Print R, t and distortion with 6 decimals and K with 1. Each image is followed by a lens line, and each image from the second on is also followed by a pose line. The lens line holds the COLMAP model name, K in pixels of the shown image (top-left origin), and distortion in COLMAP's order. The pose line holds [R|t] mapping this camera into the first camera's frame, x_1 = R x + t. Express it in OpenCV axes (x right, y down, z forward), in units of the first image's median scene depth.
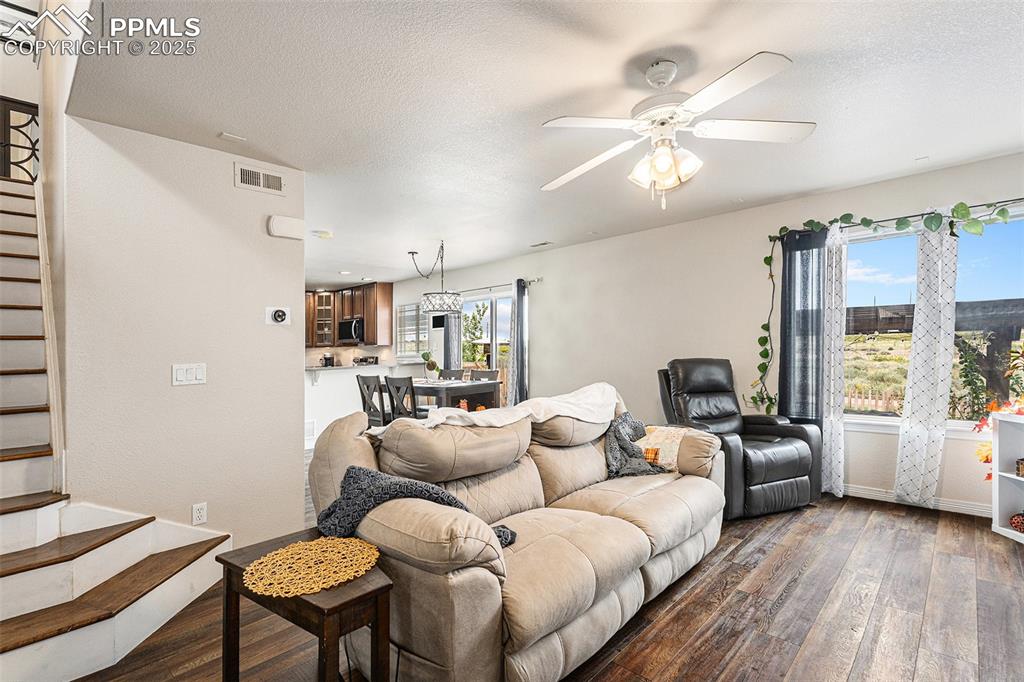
lens RADIAL K [[491.0, 0, 514.2], [0, 491.0, 314.8], [0, 0, 1]] dist [0.001349, -0.000027]
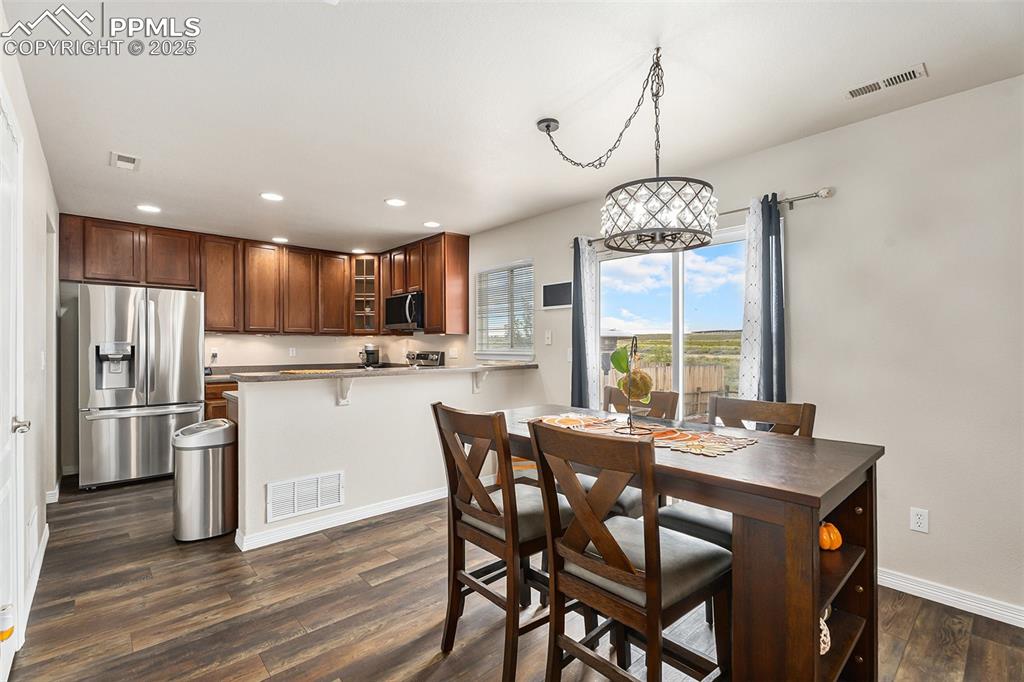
lens RADIAL K [[459.0, 0, 506.9], [0, 459.0, 345.9], [0, 0, 1]] dist [0.000575, -0.000078]
pose [[0.996531, 0.026110, -0.079022, -0.151305], [-0.020433, 0.997209, 0.071810, 0.033085], [0.080677, -0.069946, 0.994283, 0.412694]]
